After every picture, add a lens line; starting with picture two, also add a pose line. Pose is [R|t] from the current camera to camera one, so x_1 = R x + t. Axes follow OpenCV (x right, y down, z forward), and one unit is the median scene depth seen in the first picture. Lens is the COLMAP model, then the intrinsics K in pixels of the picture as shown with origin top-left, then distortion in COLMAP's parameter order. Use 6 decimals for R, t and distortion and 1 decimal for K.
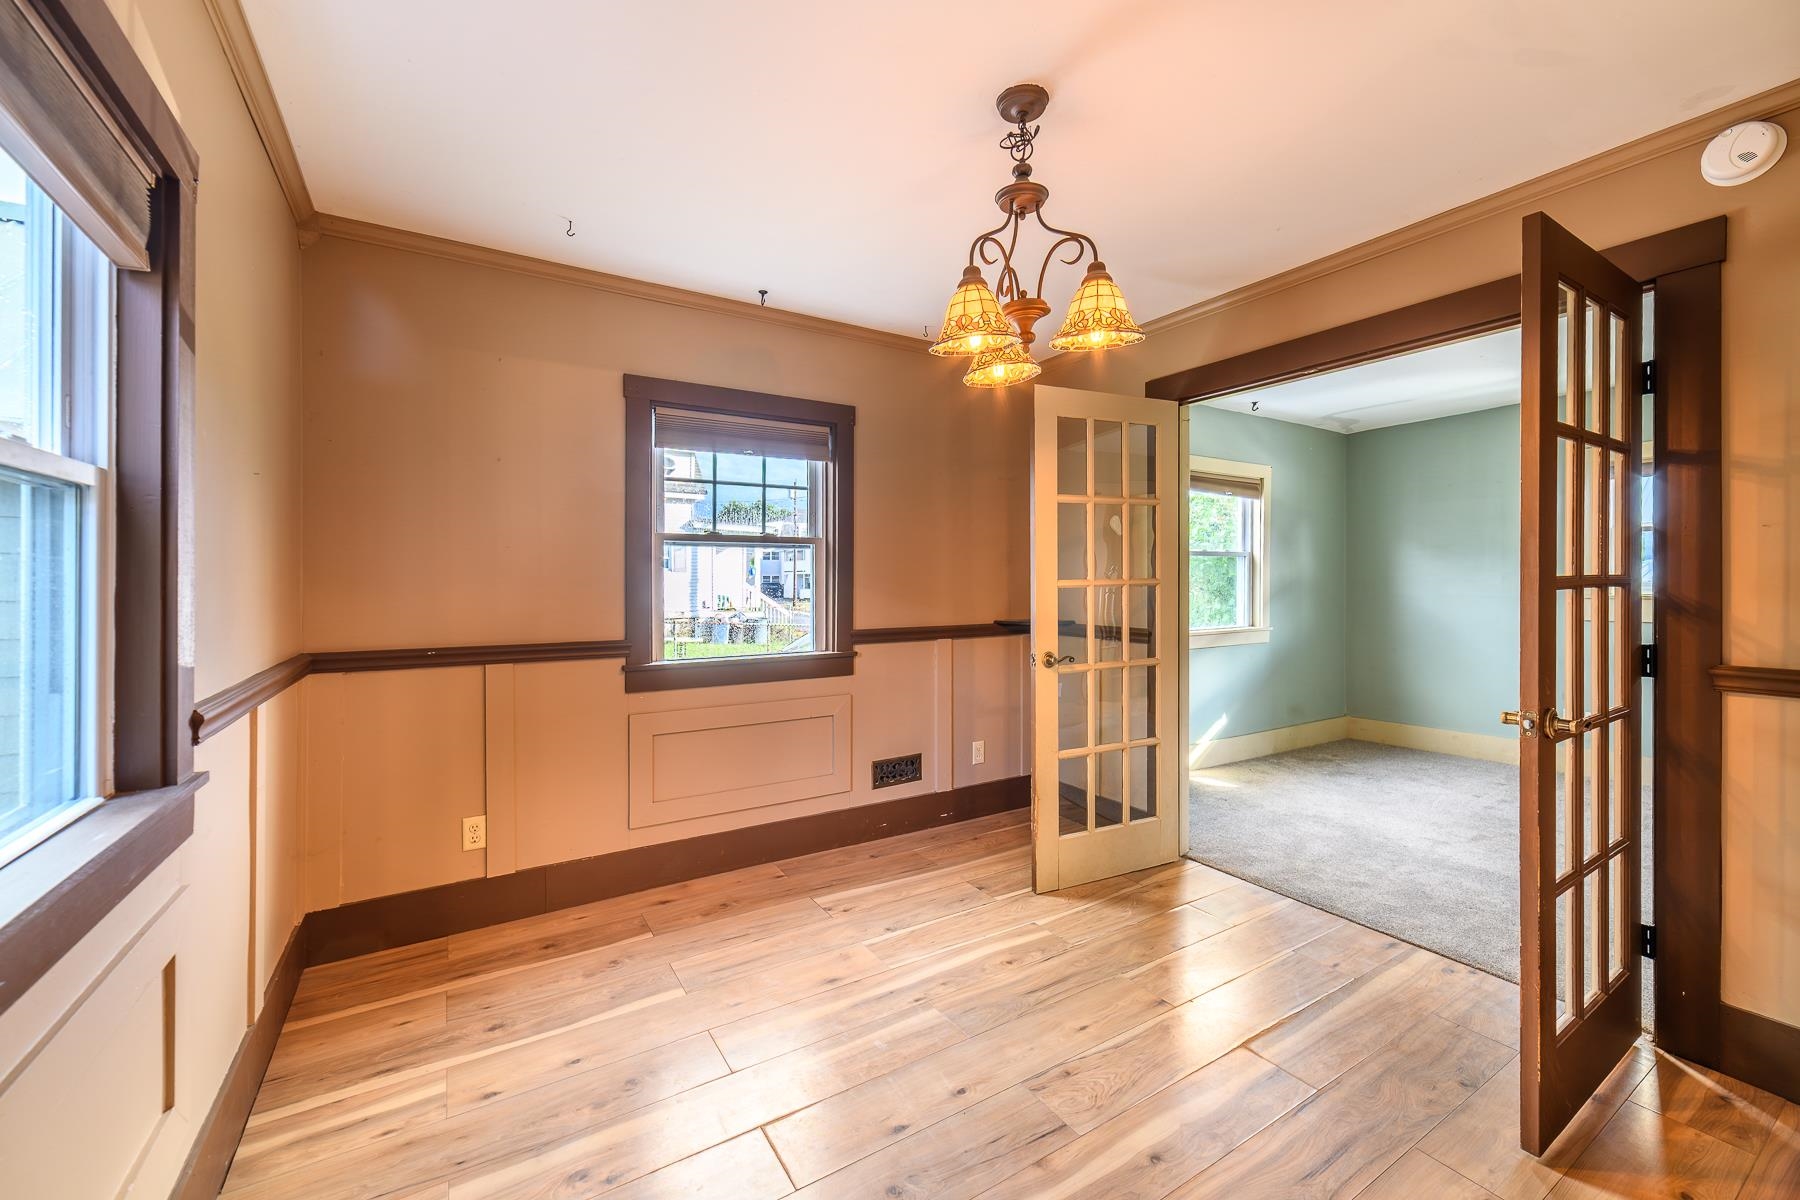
lens RADIAL K [[701.2, 0, 904.9], [0, 701.2, 603.5], [0, 0, 1]] dist [0.000571, 0.001919]
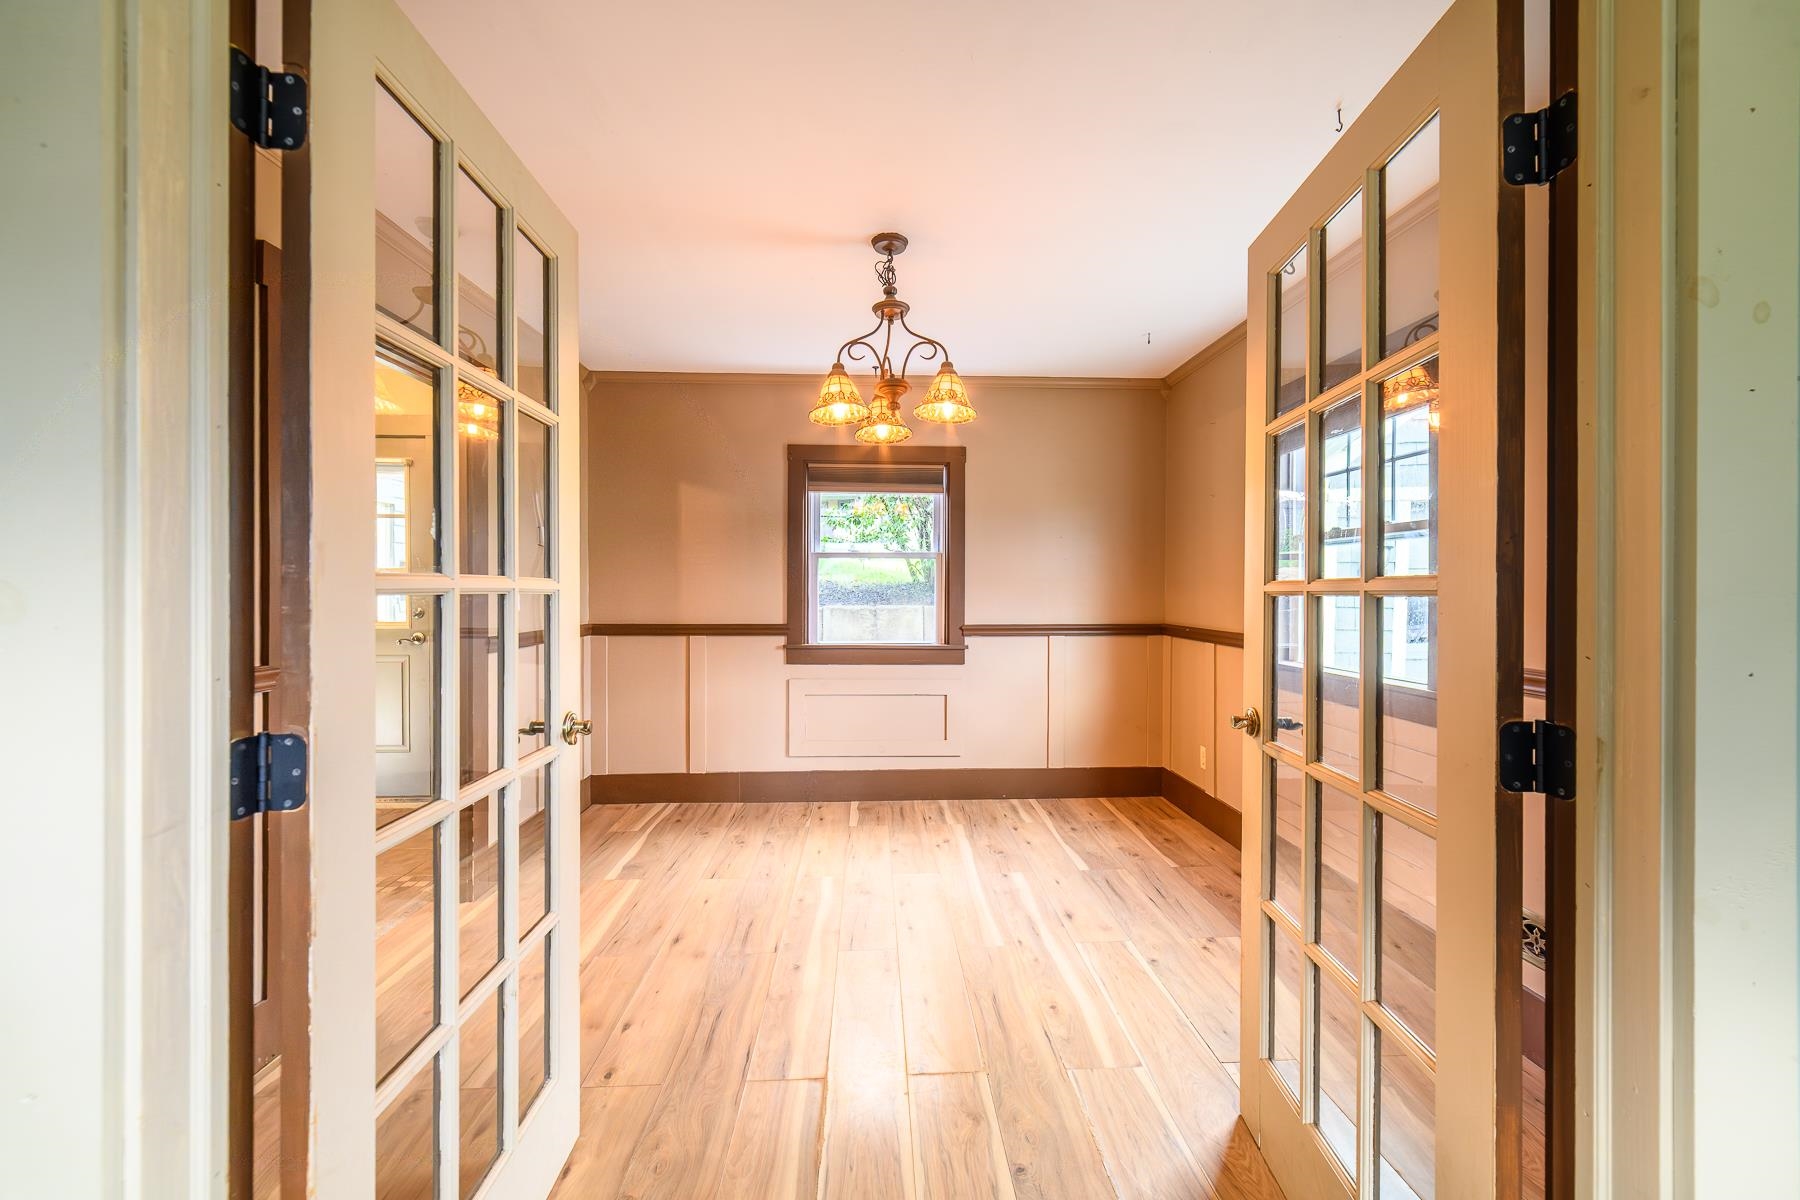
lens RADIAL K [[701.2, 0, 906.0], [0, 701.2, 590.1], [0, 0, 1]] dist [0.000571, 0.001919]
pose [[-0.484420, 0.006930, -0.874808, 1.012710], [-0.026180, 0.999406, 0.022414, -0.034207], [0.874444, 0.033760, -0.483951, 1.243979]]
